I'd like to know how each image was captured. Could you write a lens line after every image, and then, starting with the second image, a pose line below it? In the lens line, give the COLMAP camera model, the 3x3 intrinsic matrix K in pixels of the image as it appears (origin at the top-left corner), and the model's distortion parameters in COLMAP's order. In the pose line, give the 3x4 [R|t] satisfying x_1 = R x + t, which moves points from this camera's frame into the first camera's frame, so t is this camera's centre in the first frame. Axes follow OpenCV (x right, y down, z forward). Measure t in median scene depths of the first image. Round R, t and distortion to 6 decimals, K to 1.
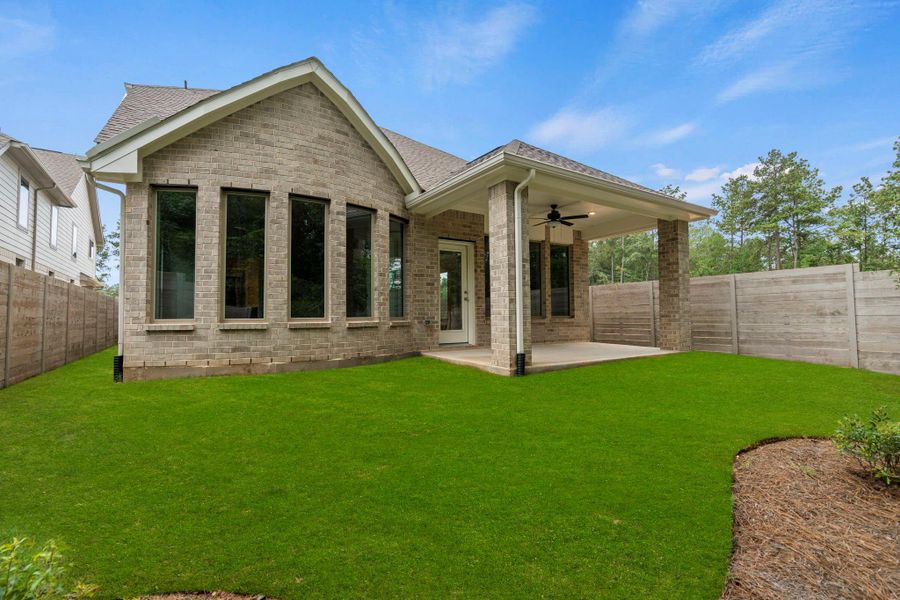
lens RADIAL K [[410.0, 0, 448.5], [0, 410.0, 301.7], [0, 0, 1]] dist [-0.001751, 0.000037]
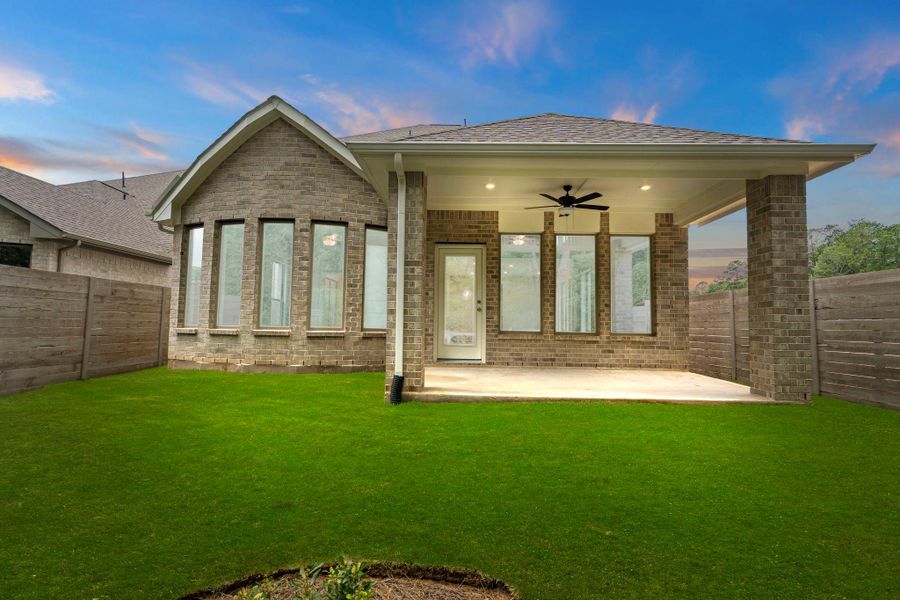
lens RADIAL K [[406.2, 0, 450.0], [0, 406.2, 300.0], [0, 0, 1]] dist [-0.002294, 0.000388]
pose [[0.826020, -0.012349, -0.563505, 0.649788], [-0.003710, 0.999619, -0.027345, -0.003886], [0.563628, 0.024678, 0.825660, 0.336759]]
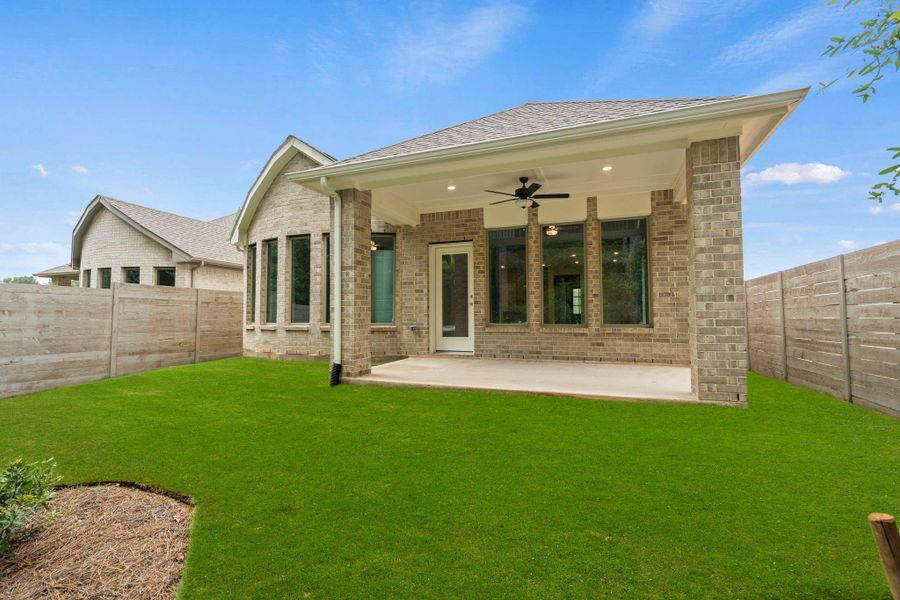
lens RADIAL K [[406.2, 0, 450.0], [0, 406.2, 300.0], [0, 0, 1]] dist [-0.002294, 0.000388]
pose [[0.586129, -0.027355, -0.809755, 1.013221], [0.025489, 0.999558, -0.015317, -0.003520], [0.809816, -0.011662, 0.586568, 0.580806]]
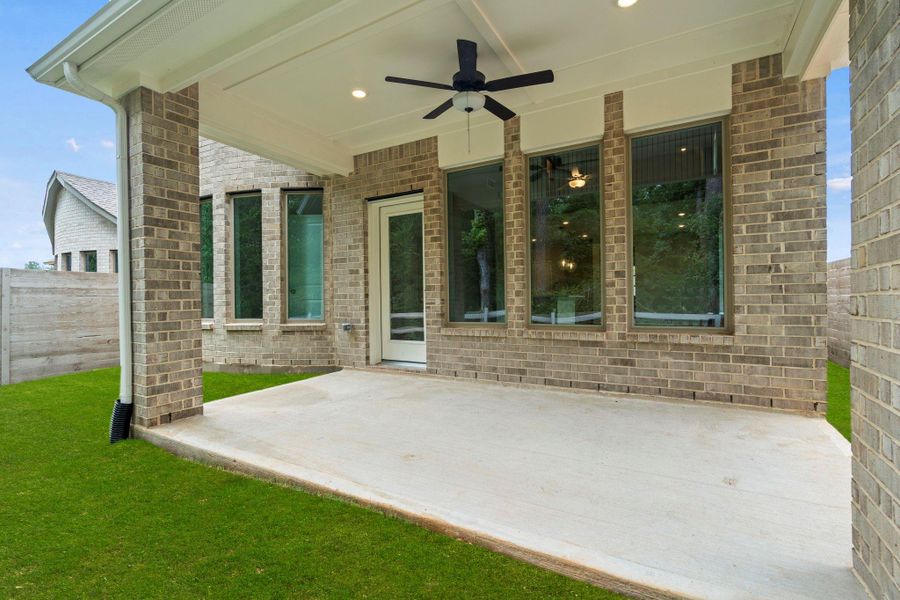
lens RADIAL K [[406.2, 0, 450.0], [0, 406.2, 300.0], [0, 0, 1]] dist [-0.002294, 0.000388]
pose [[0.455447, 0.004642, -0.890251, 0.784601], [0.038506, 0.998948, 0.024908, -0.007786], [0.889430, -0.045624, 0.454789, 1.030147]]
